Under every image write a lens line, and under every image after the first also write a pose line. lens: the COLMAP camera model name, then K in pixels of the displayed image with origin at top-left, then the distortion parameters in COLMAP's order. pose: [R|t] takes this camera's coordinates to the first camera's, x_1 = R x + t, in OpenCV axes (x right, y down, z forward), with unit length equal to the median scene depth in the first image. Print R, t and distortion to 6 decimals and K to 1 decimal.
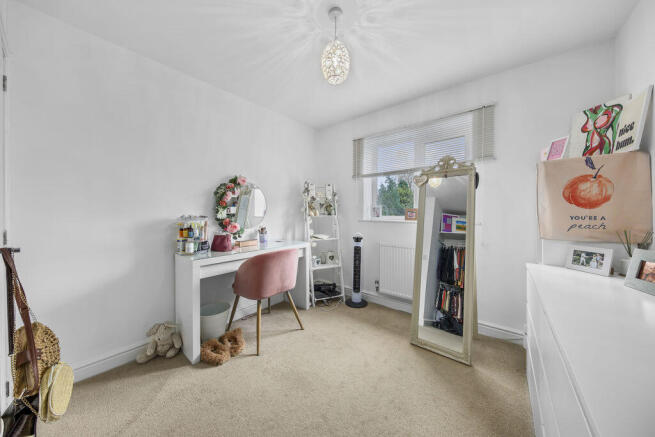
lens RADIAL K [[214.8, 0, 329.6], [0, 214.8, 214.3], [0, 0, 1]] dist [-0.001094, -0.000117]
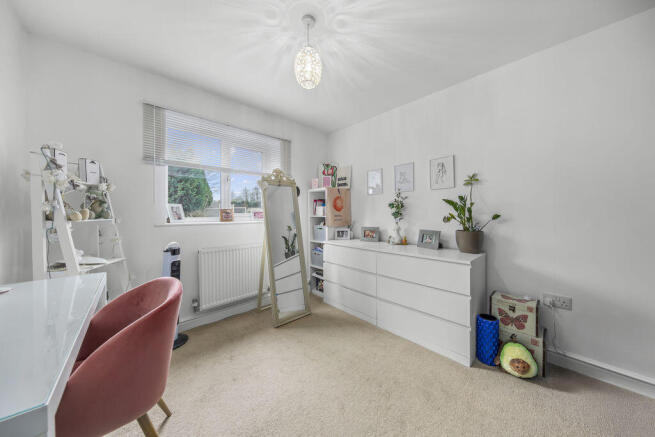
lens RADIAL K [[214.8, 0, 328.8], [0, 214.8, 215.9], [0, 0, 1]] dist [-0.001094, -0.000117]
pose [[0.143822, -0.008861, 0.989564, -0.695145], [0.011398, 0.999908, 0.007297, 0.000260], [-0.989538, 0.010229, 0.143910, 0.540980]]
